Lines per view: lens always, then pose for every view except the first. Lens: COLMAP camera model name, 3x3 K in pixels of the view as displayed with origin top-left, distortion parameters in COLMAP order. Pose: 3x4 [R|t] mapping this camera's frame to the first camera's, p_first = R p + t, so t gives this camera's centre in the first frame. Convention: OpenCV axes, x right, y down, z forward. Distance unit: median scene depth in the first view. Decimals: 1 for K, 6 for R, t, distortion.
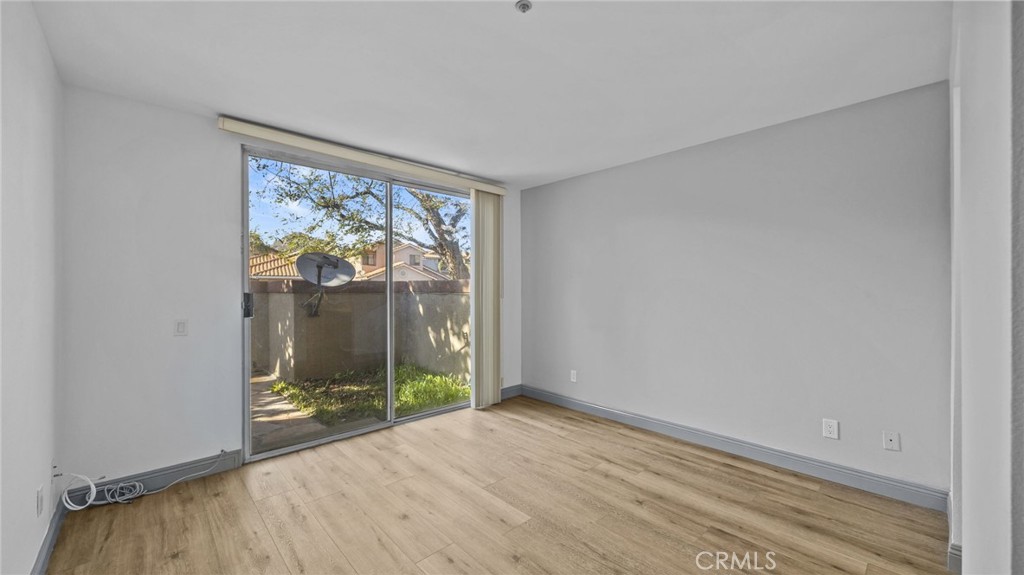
lens RADIAL K [[397.0, 0, 516.3], [0, 397.0, 290.4], [0, 0, 1]] dist [0.003668, -0.000035]
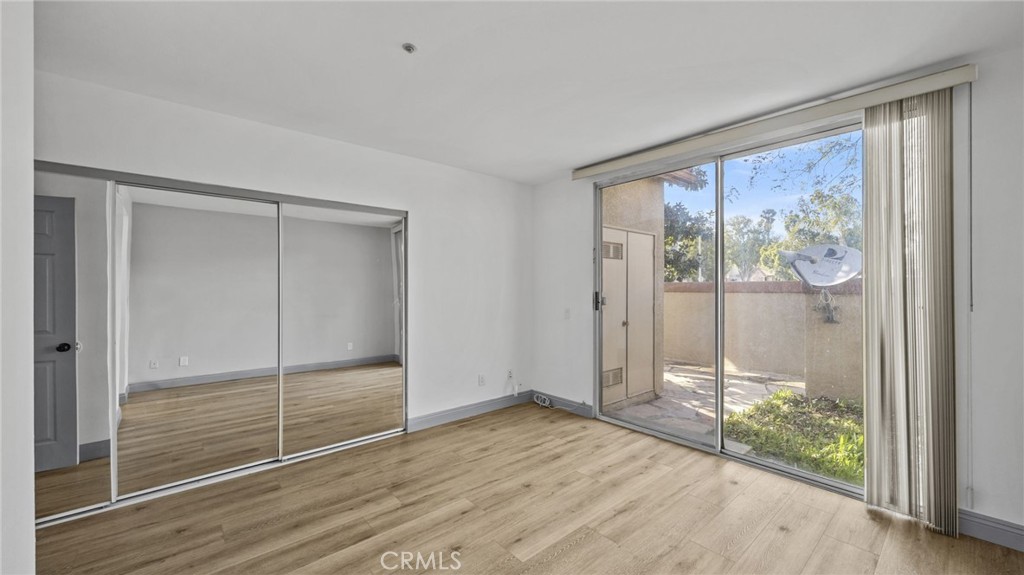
lens RADIAL K [[397.0, 0, 511.7], [0, 397.0, 285.1], [0, 0, 1]] dist [0.003668, -0.000035]
pose [[-0.044536, -0.005425, -0.998993, 0.678424], [-0.003387, 0.999980, -0.005279, -0.007730], [0.999002, 0.003148, -0.044553, 0.775172]]
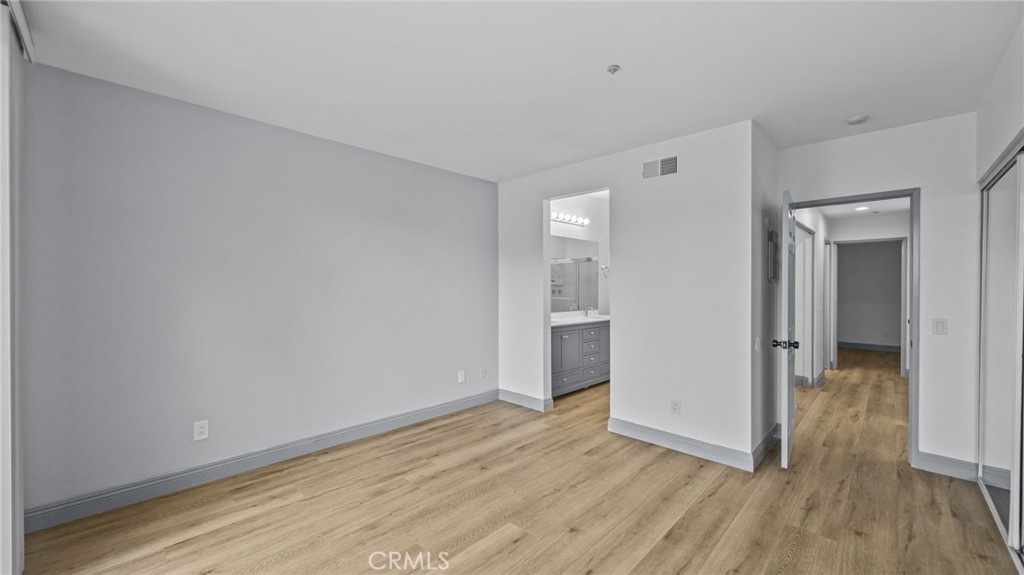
lens RADIAL K [[397.0, 0, 517.1], [0, 397.0, 286.3], [0, 0, 1]] dist [0.003668, -0.000035]
pose [[-0.055926, 0.001937, 0.998433, -0.720402], [0.002960, 0.999994, -0.001774, -0.005002], [-0.998431, 0.002857, -0.055931, 0.792948]]
